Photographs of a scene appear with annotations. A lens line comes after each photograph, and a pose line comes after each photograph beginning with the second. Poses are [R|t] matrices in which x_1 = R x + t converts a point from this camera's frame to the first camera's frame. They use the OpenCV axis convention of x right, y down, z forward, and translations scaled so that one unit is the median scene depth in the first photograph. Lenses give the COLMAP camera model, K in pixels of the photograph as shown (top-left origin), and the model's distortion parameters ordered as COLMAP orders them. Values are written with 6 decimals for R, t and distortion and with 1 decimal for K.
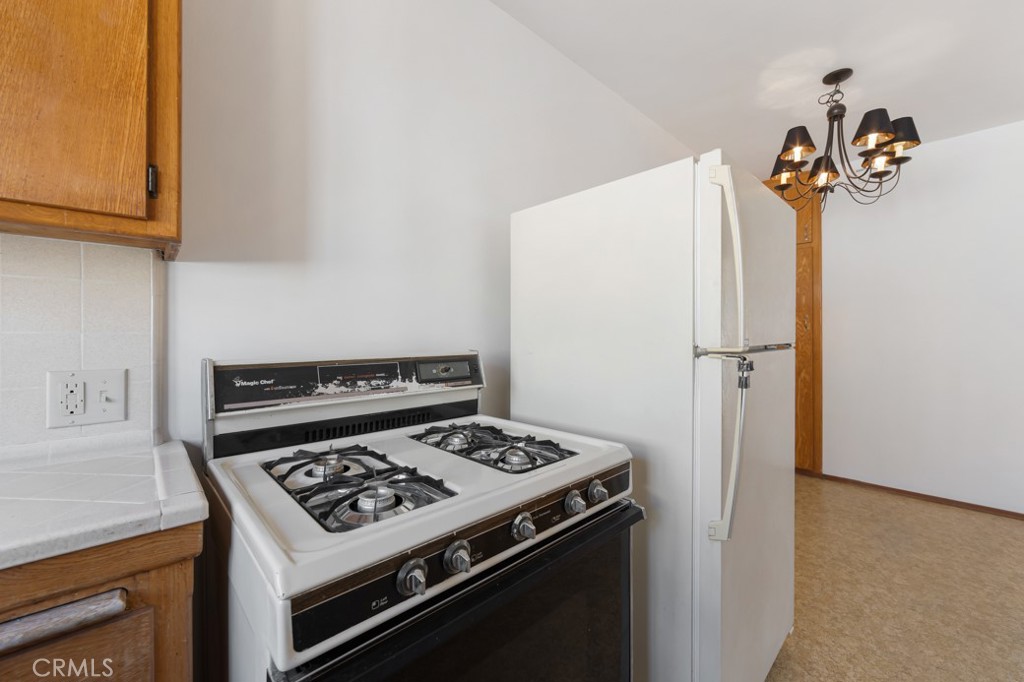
lens RADIAL K [[408.9, 0, 515.6], [0, 408.9, 336.1], [0, 0, 1]] dist [-0.001389, -0.000062]
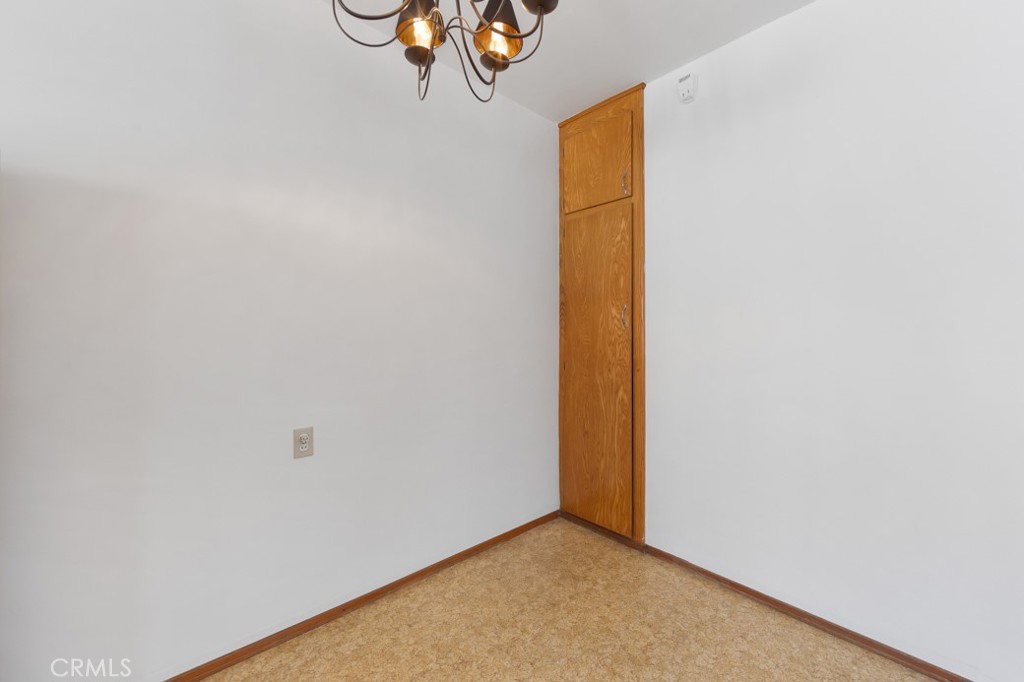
lens RADIAL K [[403.9, 0, 517.2], [0, 403.9, 337.8], [0, 0, 1]] dist [-0.003057, -0.000170]
pose [[0.999830, 0.002711, -0.018213, 1.446801], [-0.002659, 0.999992, 0.002872, 0.003189], [0.018221, -0.002823, 0.999830, 0.880589]]
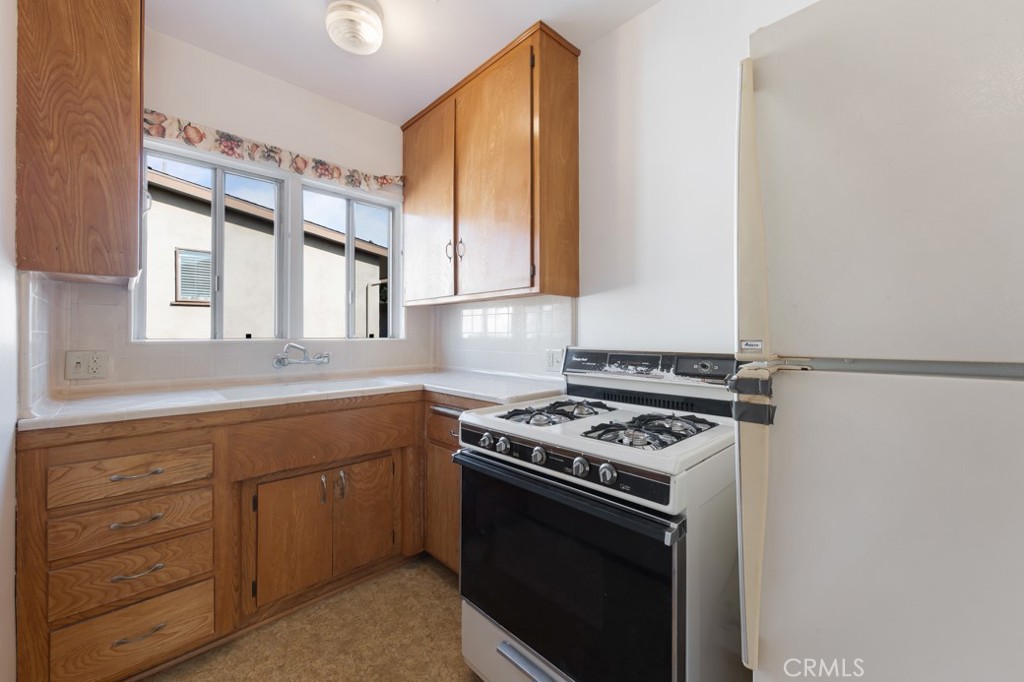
lens RADIAL K [[402.9, 0, 515.2], [0, 402.9, 332.6], [0, 0, 1]] dist [-0.000335, -0.000084]
pose [[0.007371, -0.003799, -0.999966, 0.879644], [-0.001928, 0.999991, -0.003813, -0.000205], [0.999971, 0.001956, 0.007363, 0.505392]]
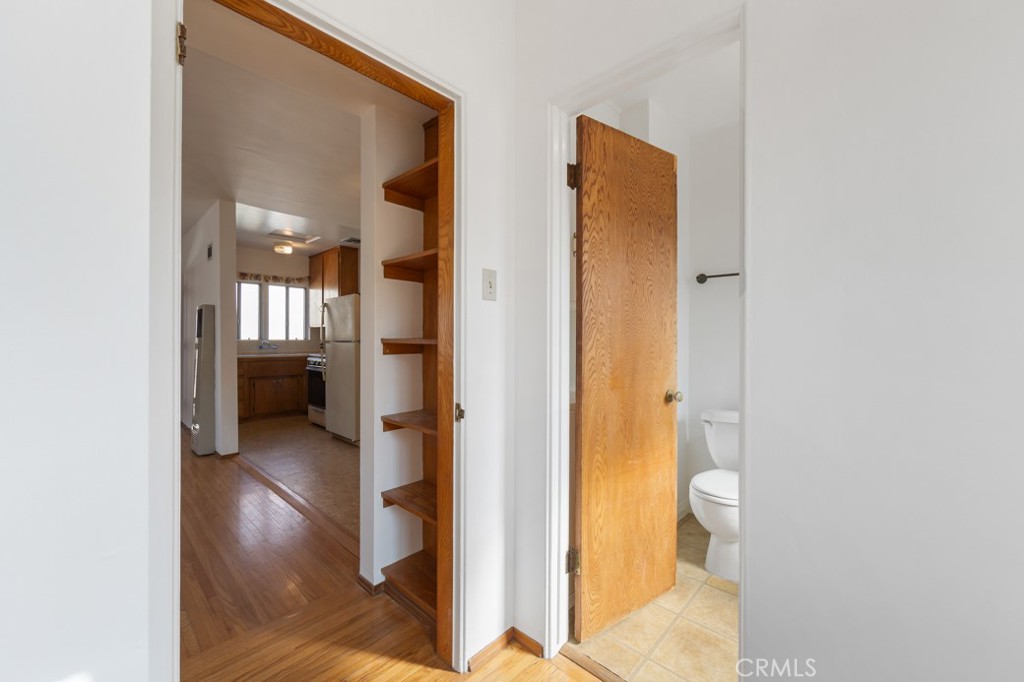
lens RADIAL K [[403.9, 0, 517.2], [0, 403.9, 337.8], [0, 0, 1]] dist [-0.003057, -0.000170]
pose [[0.059221, -0.000285, -0.998245, 4.229003], [-0.002895, 0.999996, -0.000458, -0.006061], [0.998241, 0.002917, 0.059220, 2.339741]]
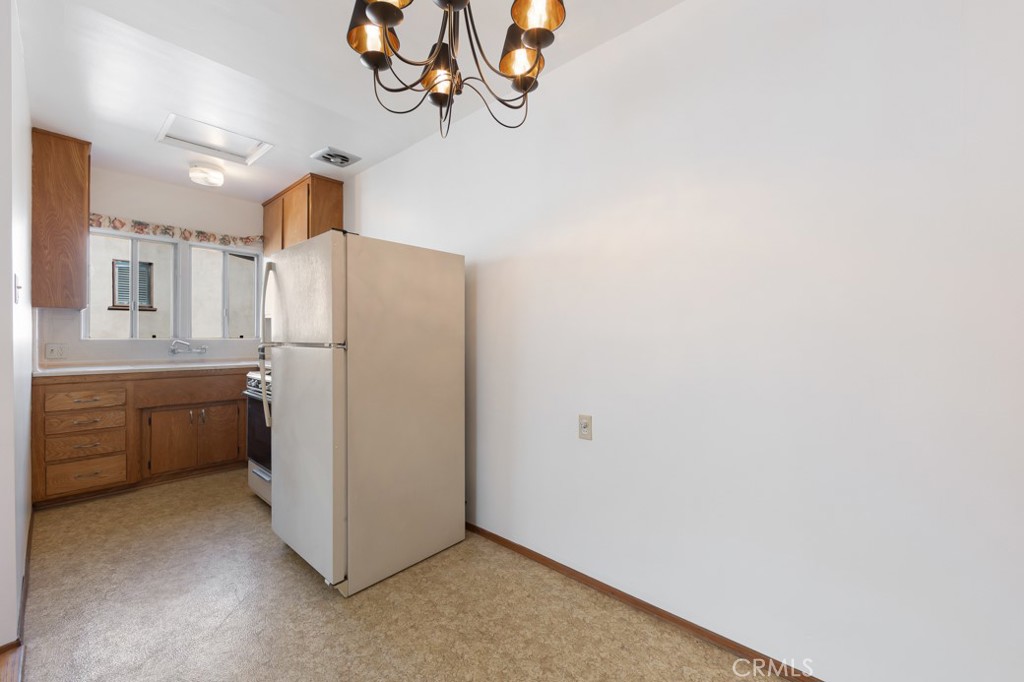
lens RADIAL K [[408.9, 0, 515.6], [0, 408.9, 336.1], [0, 0, 1]] dist [-0.001389, -0.000062]
pose [[0.080833, 0.001270, -0.996727, 2.264977], [-0.006635, 0.999978, 0.000736, -0.011004], [0.996706, 0.006554, 0.080840, 1.710847]]
